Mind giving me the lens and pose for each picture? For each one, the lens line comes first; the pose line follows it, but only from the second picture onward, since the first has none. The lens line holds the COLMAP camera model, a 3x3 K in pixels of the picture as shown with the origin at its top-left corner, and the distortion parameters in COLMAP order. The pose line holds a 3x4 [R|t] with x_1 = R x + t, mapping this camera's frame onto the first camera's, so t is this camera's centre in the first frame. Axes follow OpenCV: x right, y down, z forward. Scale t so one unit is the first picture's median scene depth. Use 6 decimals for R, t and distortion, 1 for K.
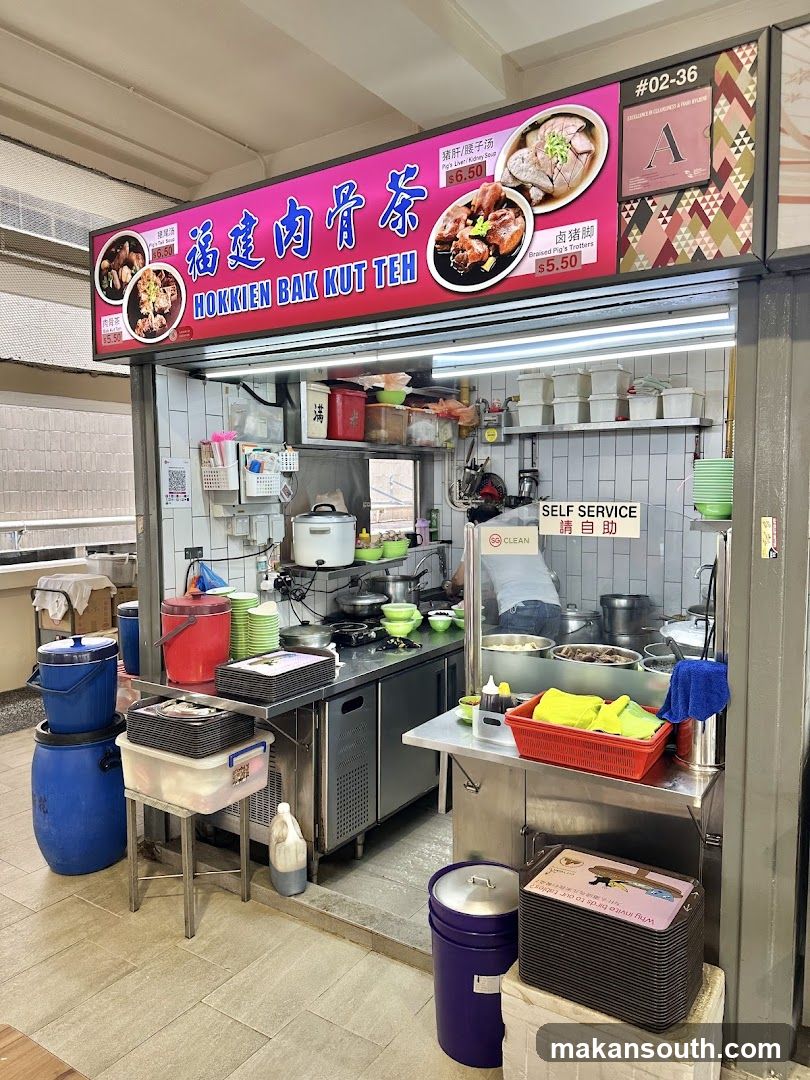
lens RADIAL K [[762.8, 0, 415.0], [0, 762.8, 554.4], [0, 0, 1]] dist [0.029767, -0.043534]
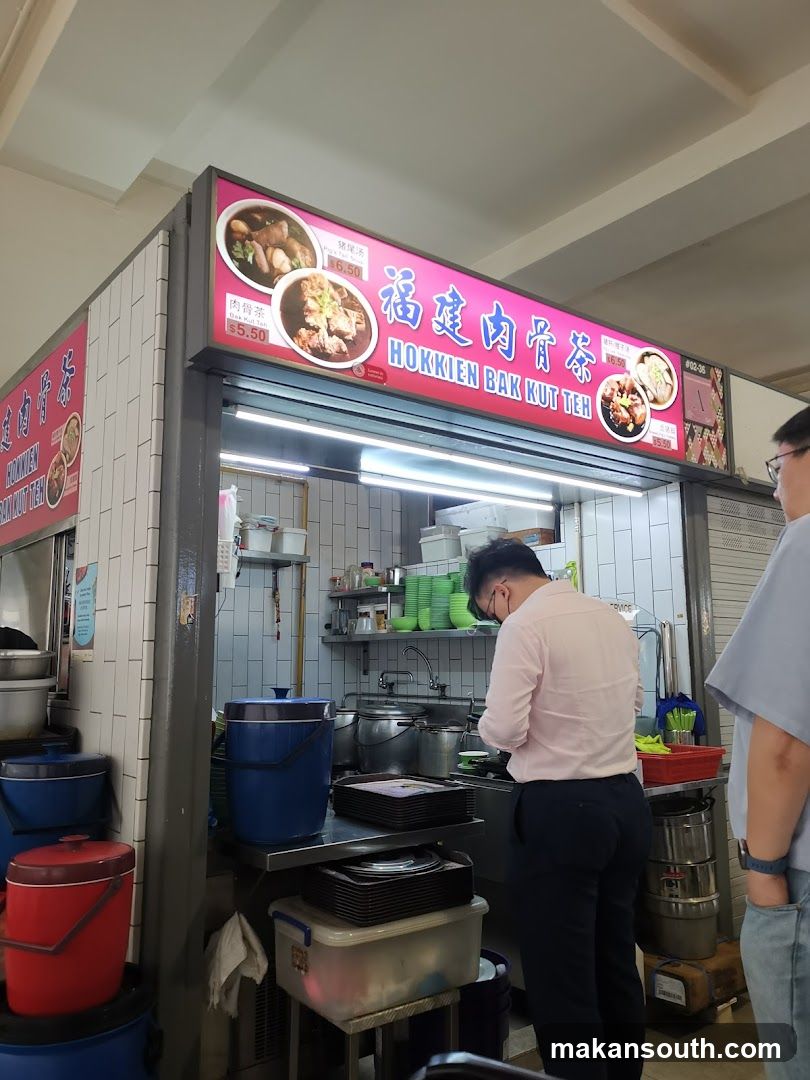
lens RADIAL K [[813.1, 0, 413.9], [0, 813.1, 538.9], [0, 0, 1]] dist [0.068072, 0.003685]
pose [[0.318675, 0.142747, 0.937054, -1.281418], [0.092963, 0.979122, -0.180770, 0.055218], [-0.943294, 0.144718, 0.298751, 0.857825]]
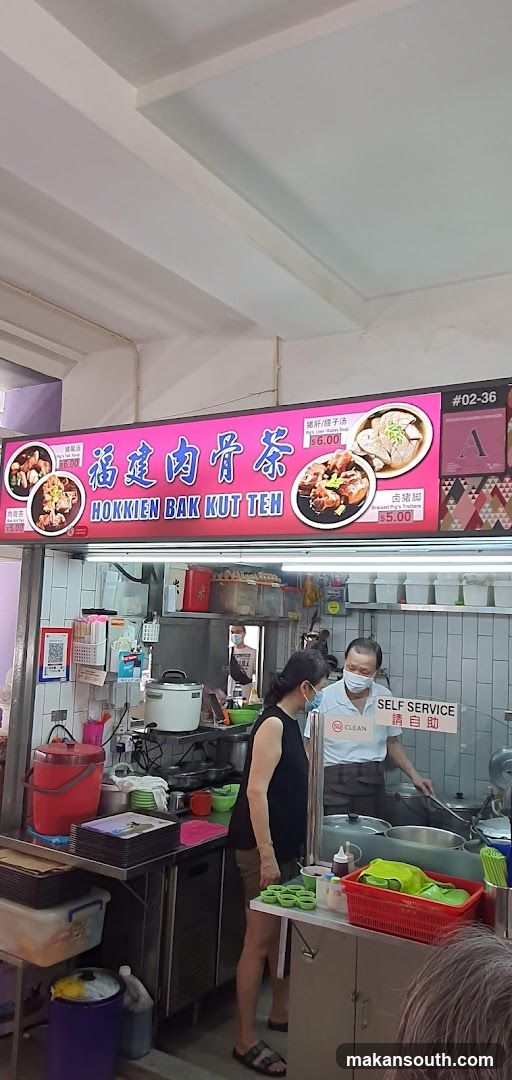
lens RADIAL K [[809.5, 0, 268.2], [0, 809.5, 548.5], [0, 0, 1]] dist [-0.015701, 0.007437]
pose [[0.998382, 0.052835, 0.021019, -0.042906], [-0.048230, 0.982637, -0.179162, -0.061873], [-0.030120, 0.177858, 0.983595, -0.278639]]
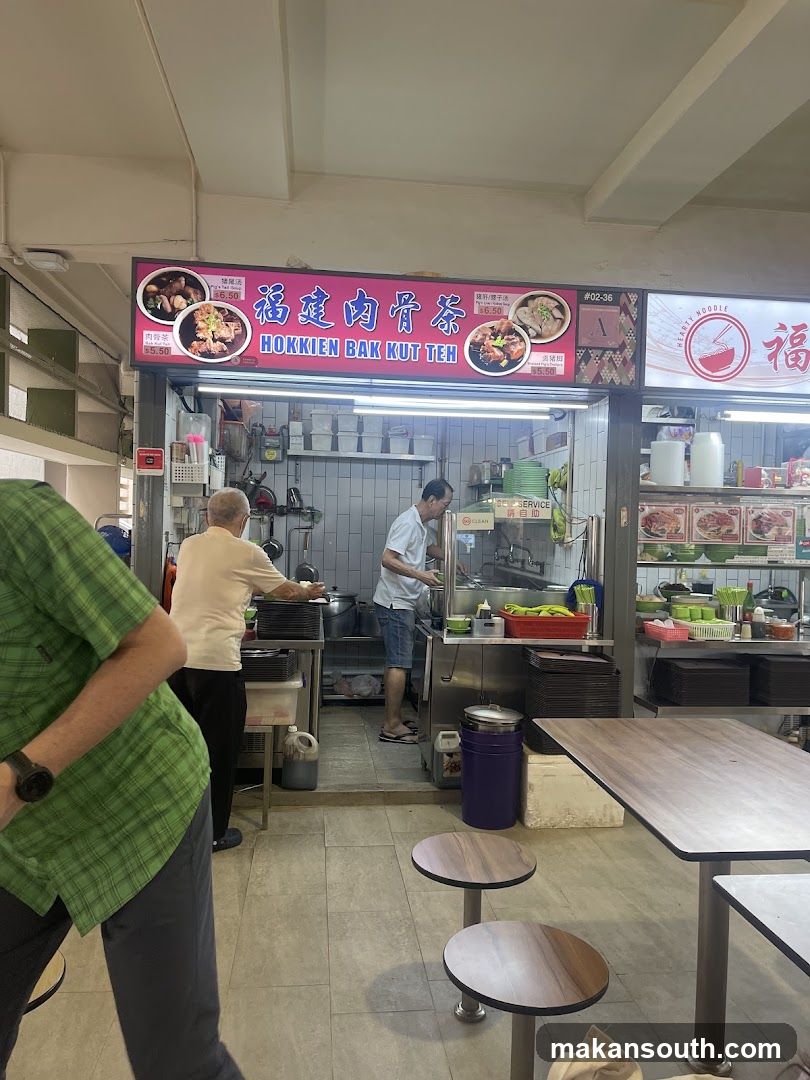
lens RADIAL K [[798.1, 0, 417.7], [0, 798.1, 532.6], [0, 0, 1]] dist [0.050625, -0.022901]
pose [[0.765571, 0.018247, 0.643092, -1.128948], [0.030299, 0.997466, -0.064371, 0.118478], [-0.642637, 0.068766, 0.763078, -0.246292]]
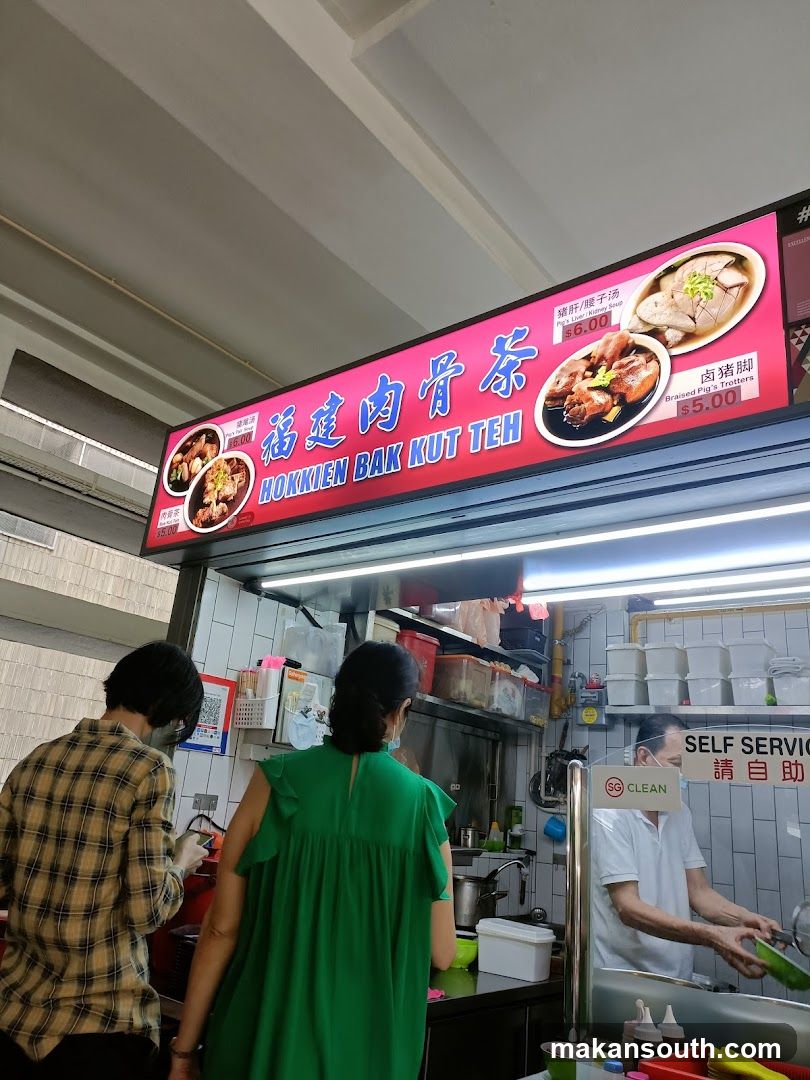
lens RADIAL K [[798.1, 0, 406.2], [0, 798.1, 549.1], [0, 0, 1]] dist [0.050625, -0.022901]
pose [[0.990751, 0.061447, -0.120982, -0.007921], [-0.105334, 0.910333, -0.400248, 0.103426], [0.085540, 0.409289, 0.908386, 0.238658]]
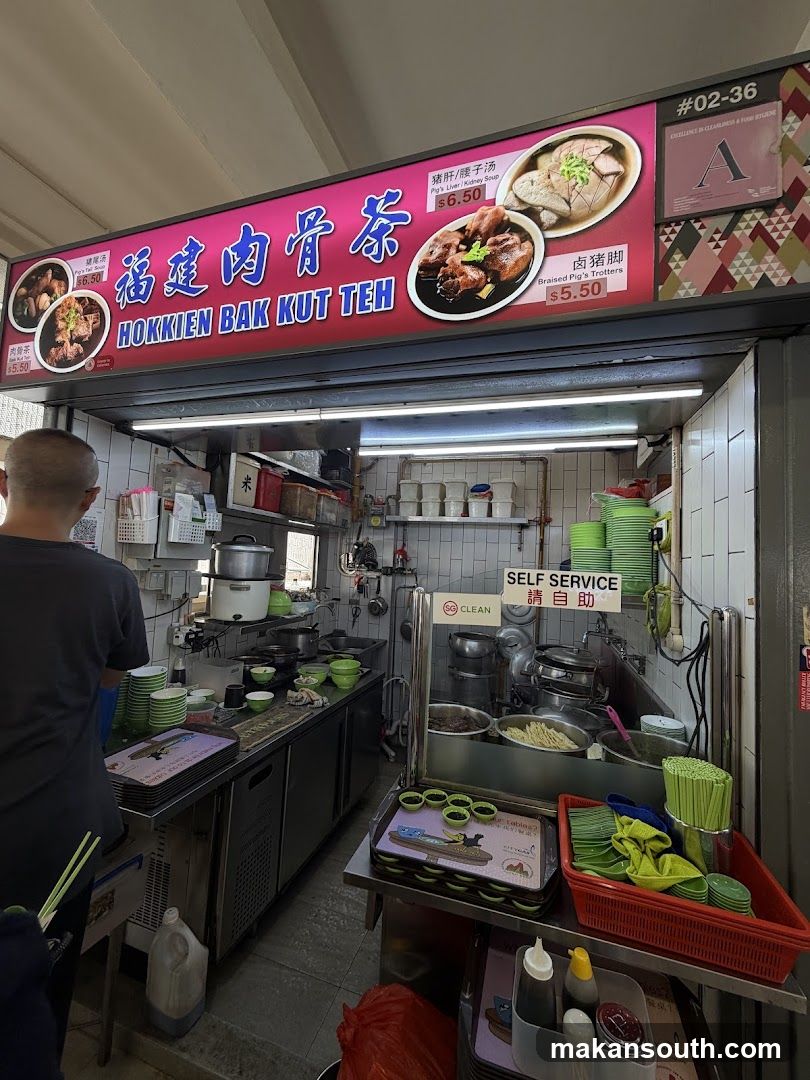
lens RADIAL K [[434.1, 0, 408.8], [0, 434.1, 538.2], [0, 0, 1]] dist [-0.003920, 0.002219]
pose [[0.963900, 0.067796, 0.257487, -0.086125], [-0.028829, 0.987929, -0.152200, -0.021824], [-0.264698, 0.139283, 0.954220, 0.531379]]
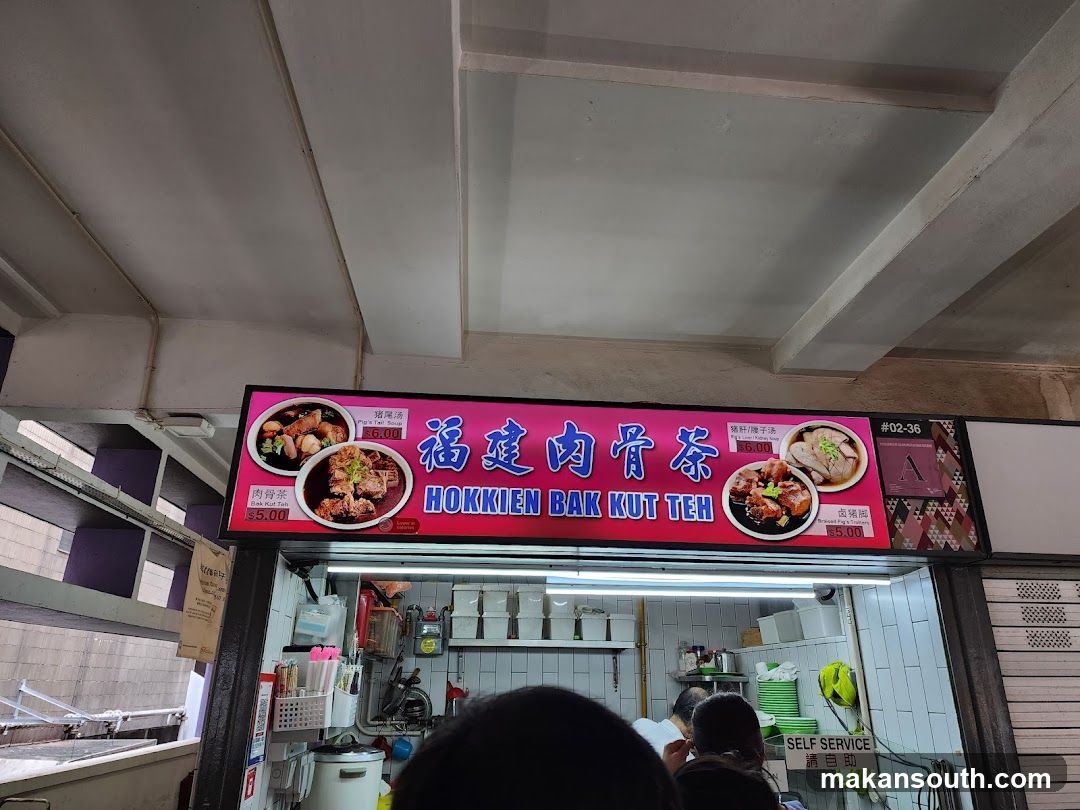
lens RADIAL K [[699.1, 0, 548.8], [0, 699.1, 413.0], [0, 0, 1]] dist [0.086264, -0.049267]
pose [[0.773515, 0.230663, 0.590313, -0.797419], [0.048413, 0.907193, -0.417920, -0.075960], [-0.631927, 0.351846, 0.690560, 0.361296]]
